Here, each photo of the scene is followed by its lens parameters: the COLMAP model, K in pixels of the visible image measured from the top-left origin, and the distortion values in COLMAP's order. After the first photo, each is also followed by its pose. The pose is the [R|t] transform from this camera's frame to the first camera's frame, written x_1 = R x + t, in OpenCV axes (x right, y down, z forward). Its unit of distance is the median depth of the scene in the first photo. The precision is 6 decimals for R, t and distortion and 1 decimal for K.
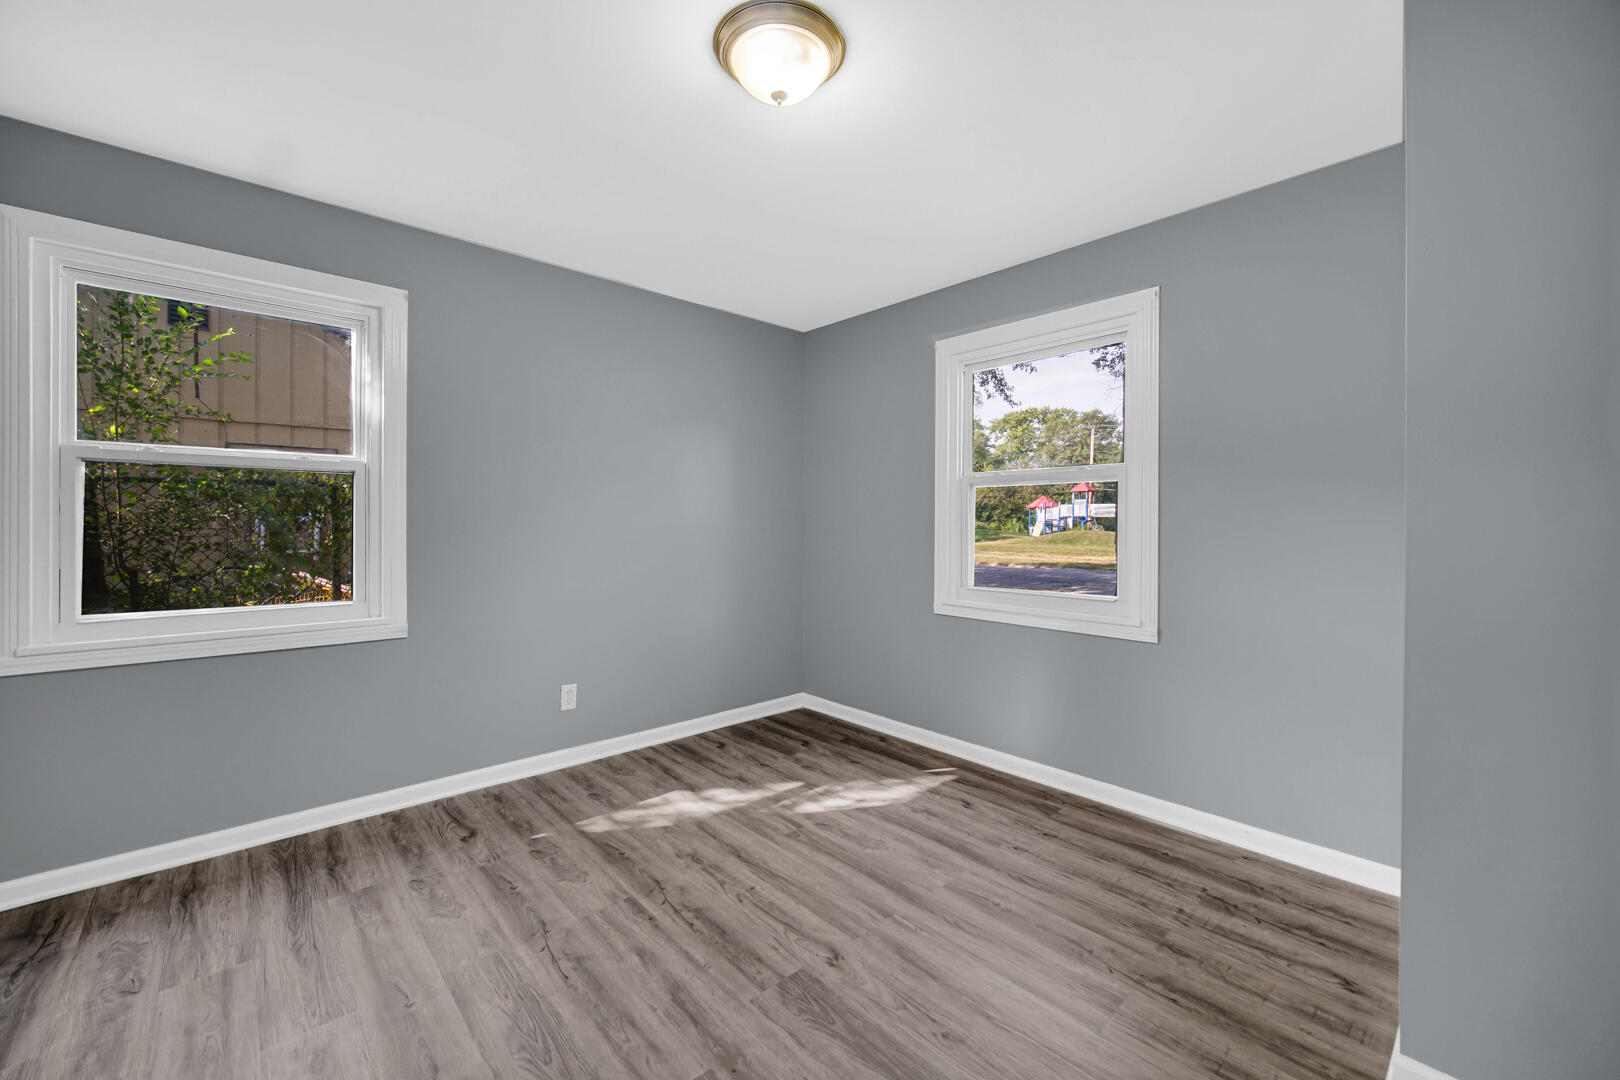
lens RADIAL K [[656.4, 0, 806.7], [0, 656.4, 551.7], [0, 0, 1]] dist [0.000133, 0.000500]
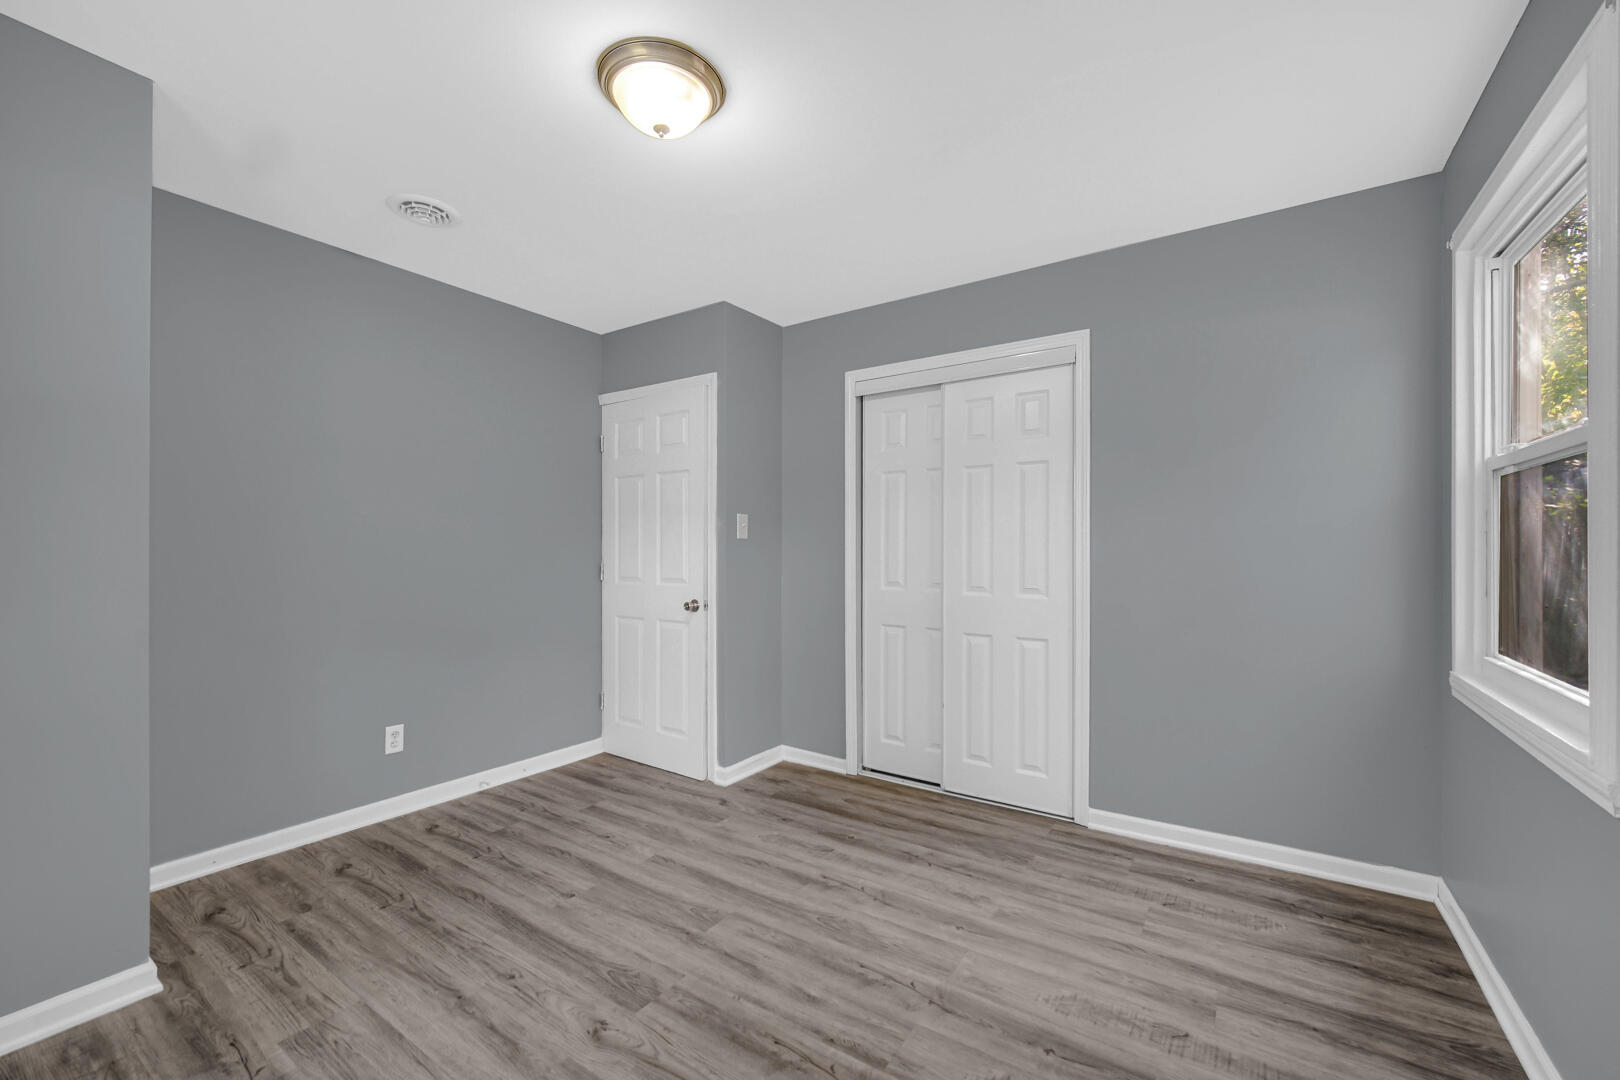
lens RADIAL K [[656.4, 0, 806.7], [0, 656.4, 551.7], [0, 0, 1]] dist [0.000133, 0.000500]
pose [[-0.972465, 0.000041, -0.233049, -0.025981], [-0.010006, 0.999071, 0.041928, -0.071771], [0.232834, 0.043105, -0.971561, 1.929610]]
